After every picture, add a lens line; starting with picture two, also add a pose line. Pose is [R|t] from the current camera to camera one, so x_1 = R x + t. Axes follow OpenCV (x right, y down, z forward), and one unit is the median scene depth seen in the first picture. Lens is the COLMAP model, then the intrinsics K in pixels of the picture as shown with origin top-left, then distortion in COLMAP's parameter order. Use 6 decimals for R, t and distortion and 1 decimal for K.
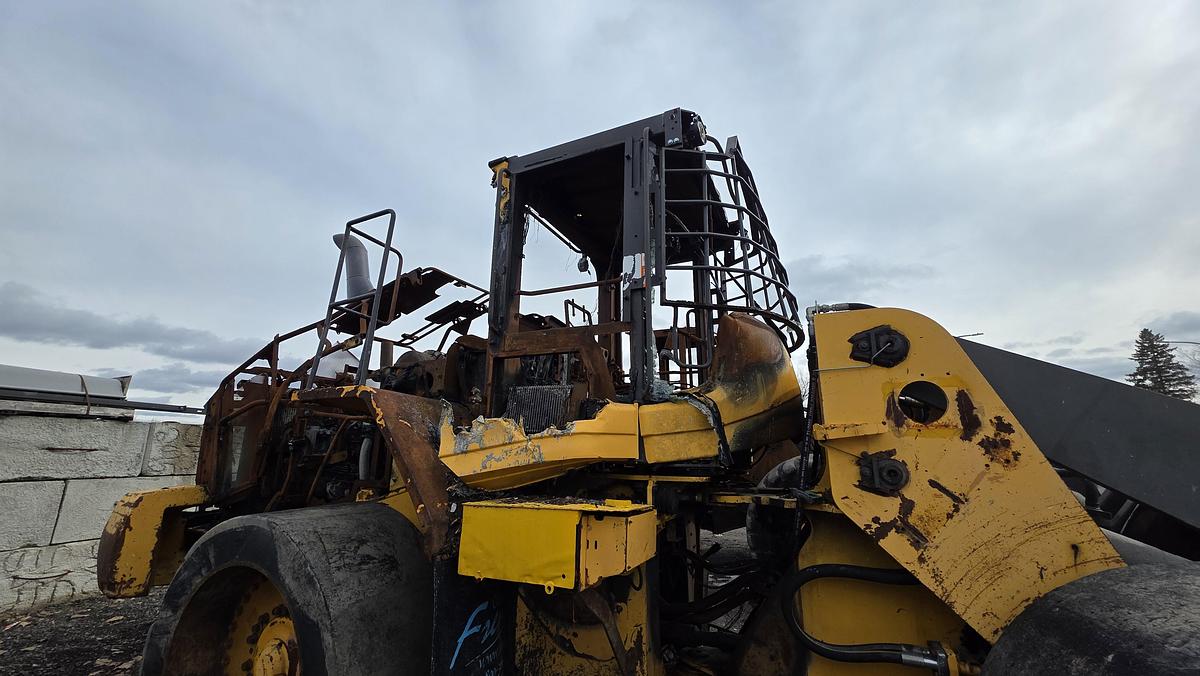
lens RADIAL K [[480.6, 0, 594.1], [0, 480.6, 337.0], [0, 0, 1]] dist [0.002519, 0.000736]
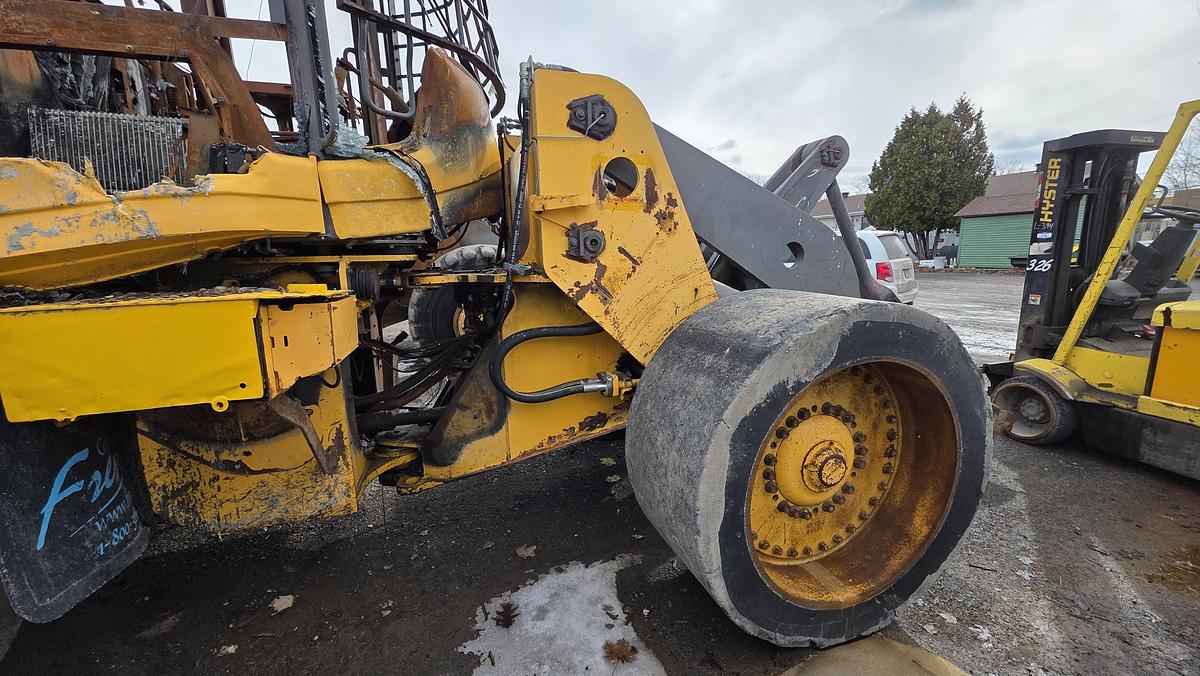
lens RADIAL K [[480.6, 0, 604.7], [0, 480.6, 343.1], [0, 0, 1]] dist [0.002519, 0.000736]
pose [[0.748136, -0.148050, 0.646819, -0.096694], [-0.128198, 0.924176, 0.359812, 0.084266], [-0.651044, -0.352109, 0.672429, 0.138574]]
